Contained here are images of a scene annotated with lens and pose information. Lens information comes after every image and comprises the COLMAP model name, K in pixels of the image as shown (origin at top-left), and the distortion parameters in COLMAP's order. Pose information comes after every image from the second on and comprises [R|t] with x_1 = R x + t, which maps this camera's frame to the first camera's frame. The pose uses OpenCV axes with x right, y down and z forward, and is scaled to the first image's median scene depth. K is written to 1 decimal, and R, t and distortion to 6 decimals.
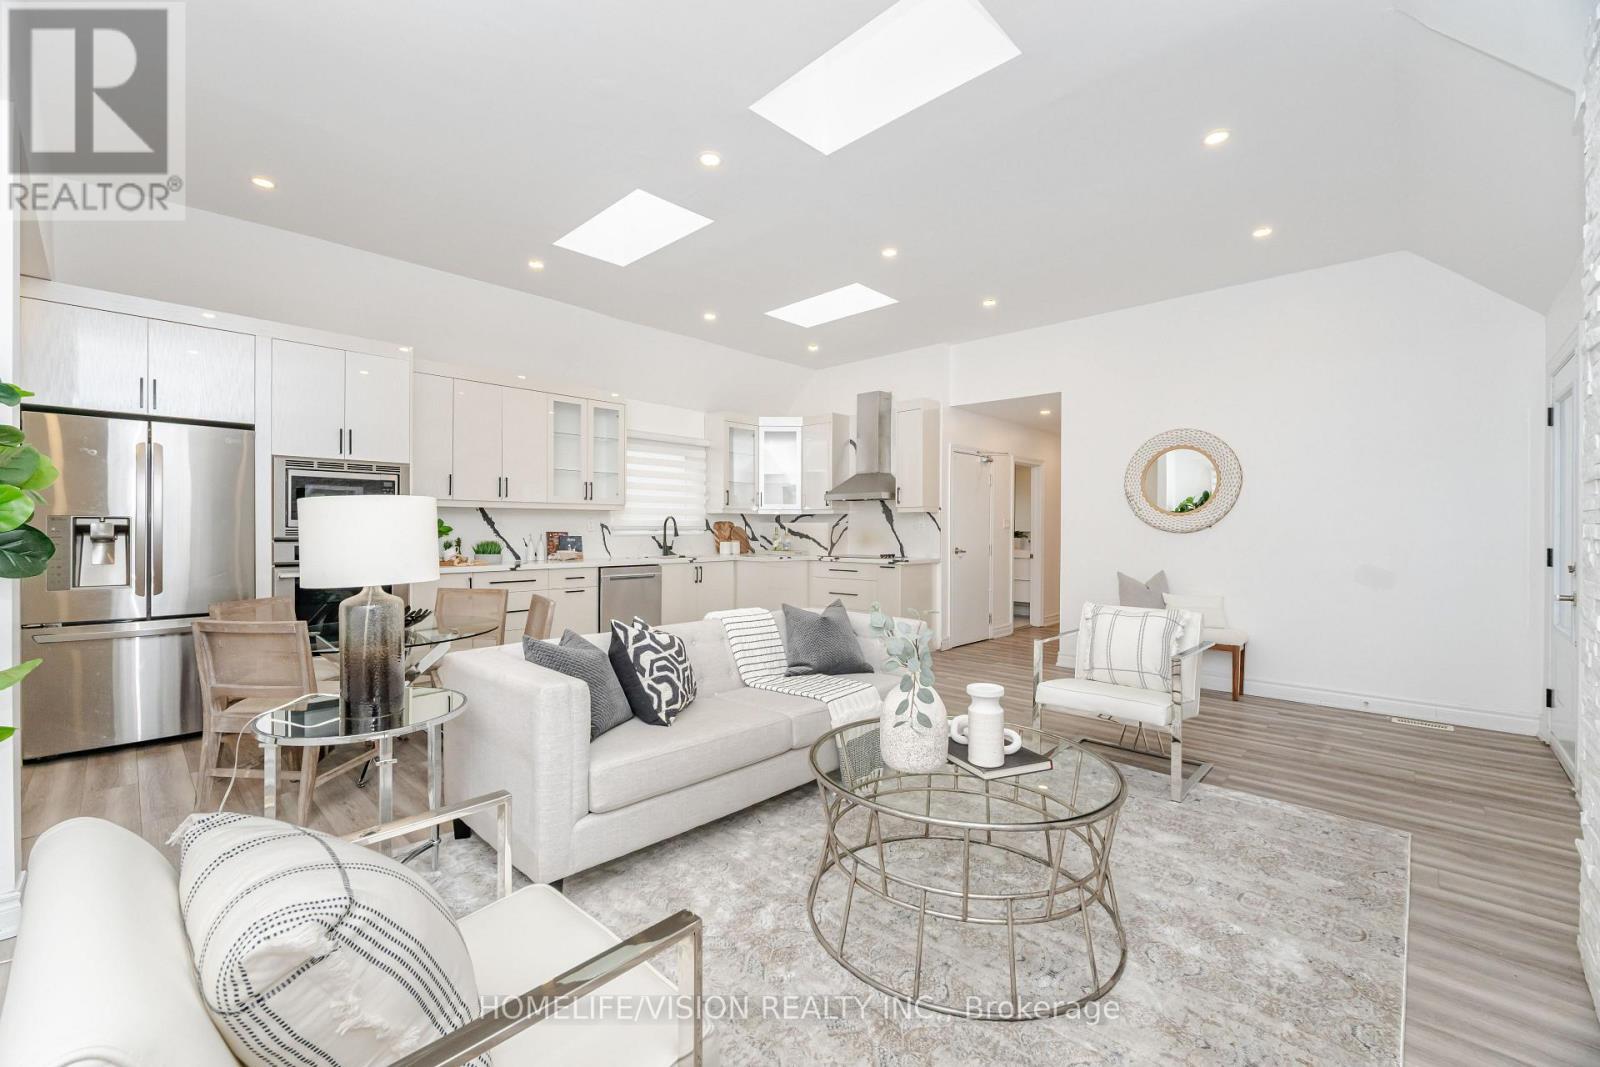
lens RADIAL K [[656.2, 0, 806.8], [0, 656.2, 534.2], [0, 0, 1]] dist [-0.003211, -0.001881]
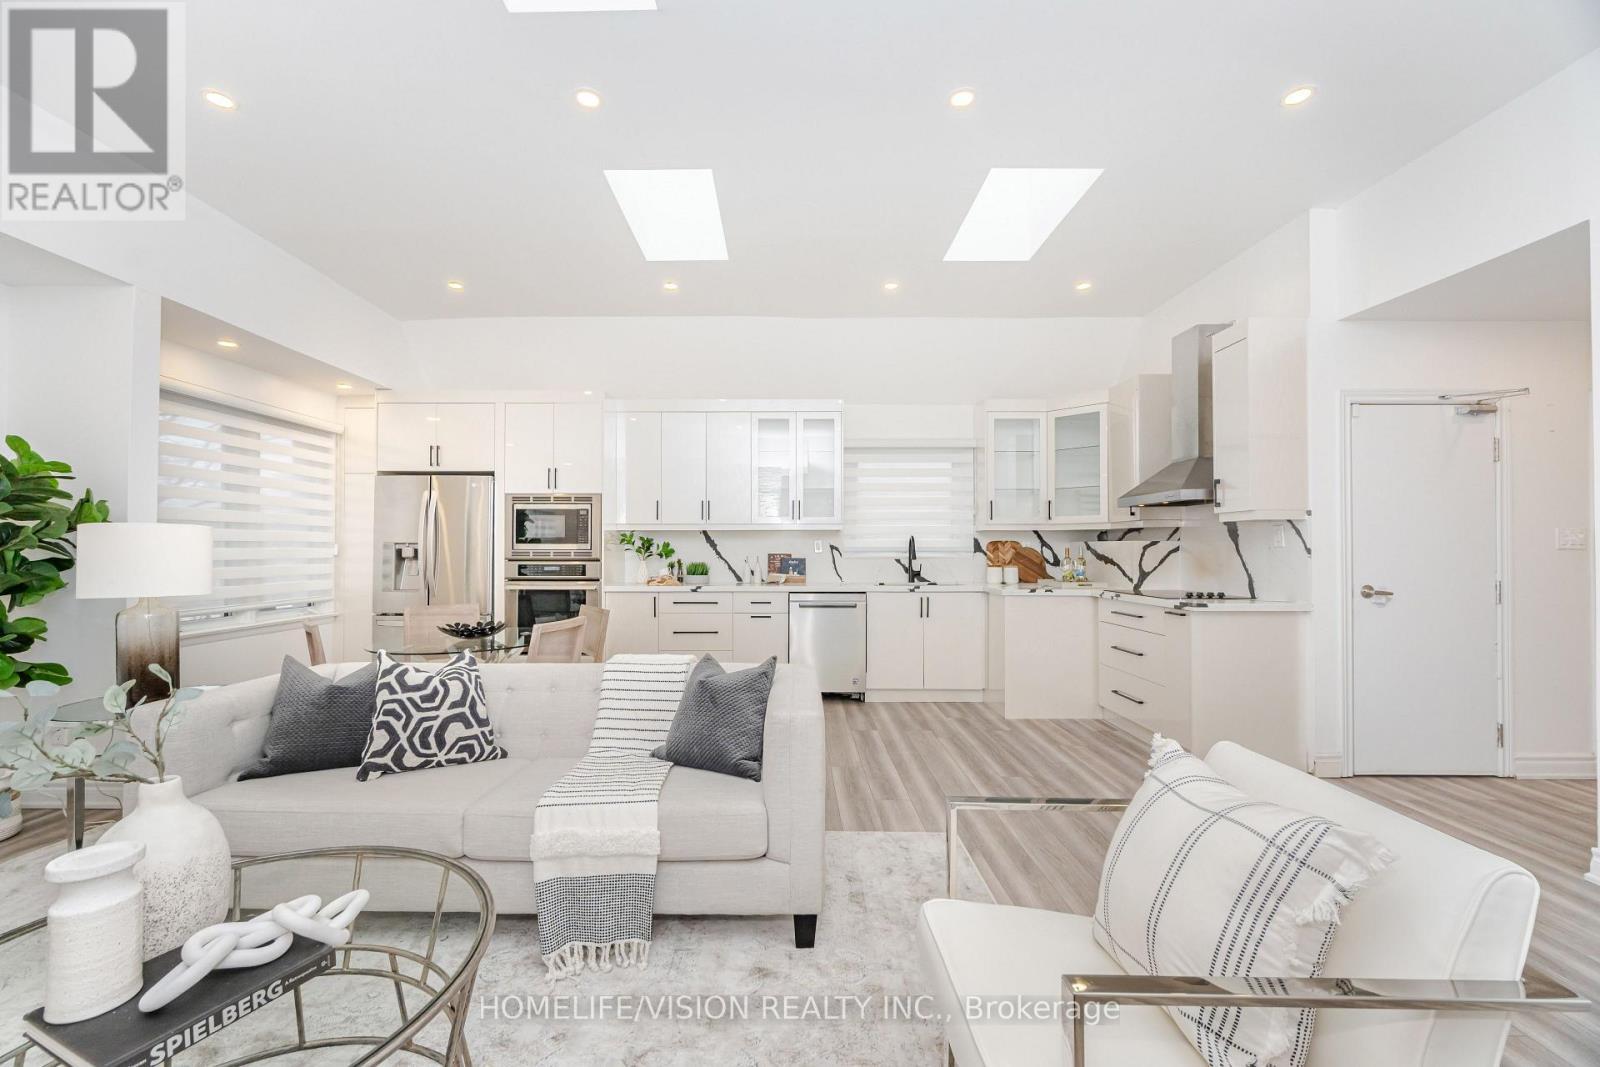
lens RADIAL K [[656.2, 0, 798.3], [0, 656.2, 539.4], [0, 0, 1]] dist [-0.003211, -0.001881]
pose [[0.683596, -0.014892, -0.729709, 0.338354], [-0.004699, 0.999681, -0.024803, -0.001063], [0.729846, 0.020384, 0.683308, 0.353113]]
